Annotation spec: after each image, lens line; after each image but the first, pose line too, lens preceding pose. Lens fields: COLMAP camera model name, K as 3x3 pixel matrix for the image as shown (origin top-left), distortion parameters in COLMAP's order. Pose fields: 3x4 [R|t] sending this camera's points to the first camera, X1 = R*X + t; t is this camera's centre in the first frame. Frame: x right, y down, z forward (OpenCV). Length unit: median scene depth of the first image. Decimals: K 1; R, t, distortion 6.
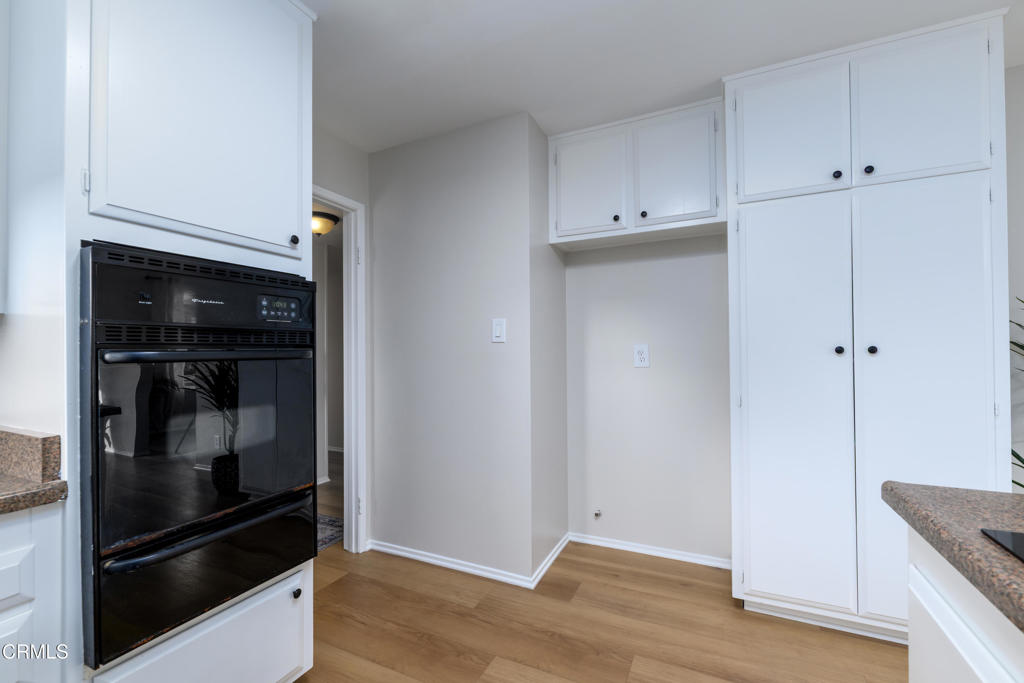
lens RADIAL K [[435.4, 0, 512.5], [0, 435.4, 345.1], [0, 0, 1]] dist [0.002923, 0.000540]
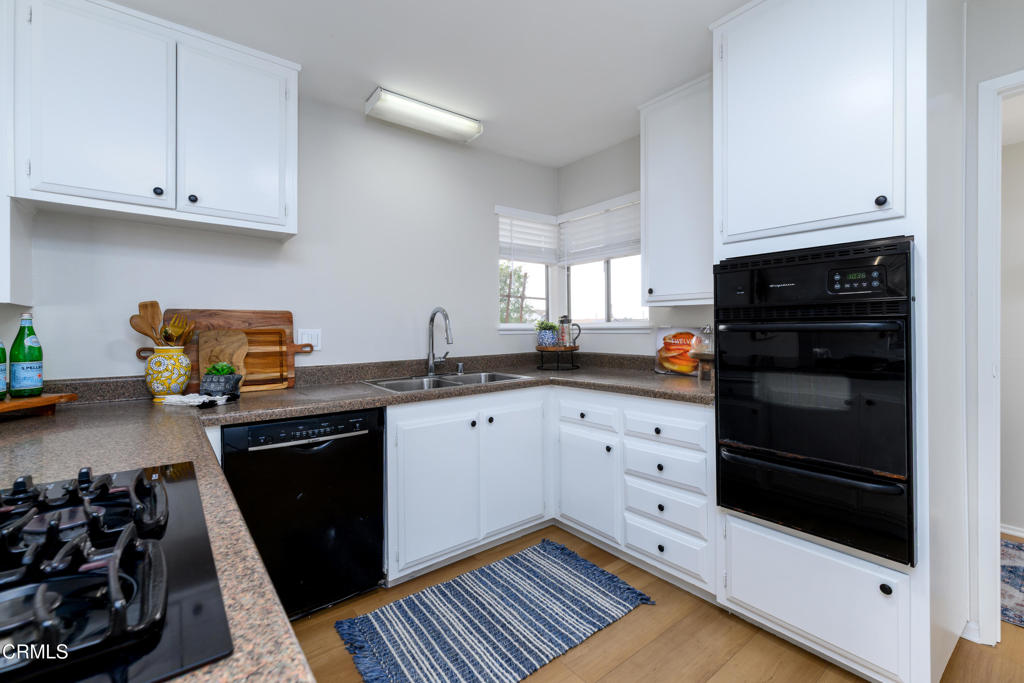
lens RADIAL K [[451.3, 0, 542.0], [0, 451.3, 330.9], [0, 0, 1]] dist [-0.002827, -0.000186]
pose [[-0.408758, 0.014717, -0.912524, 0.702770], [0.020345, 0.999768, 0.007010, 0.009285], [0.912416, -0.015699, -0.408963, 0.795049]]
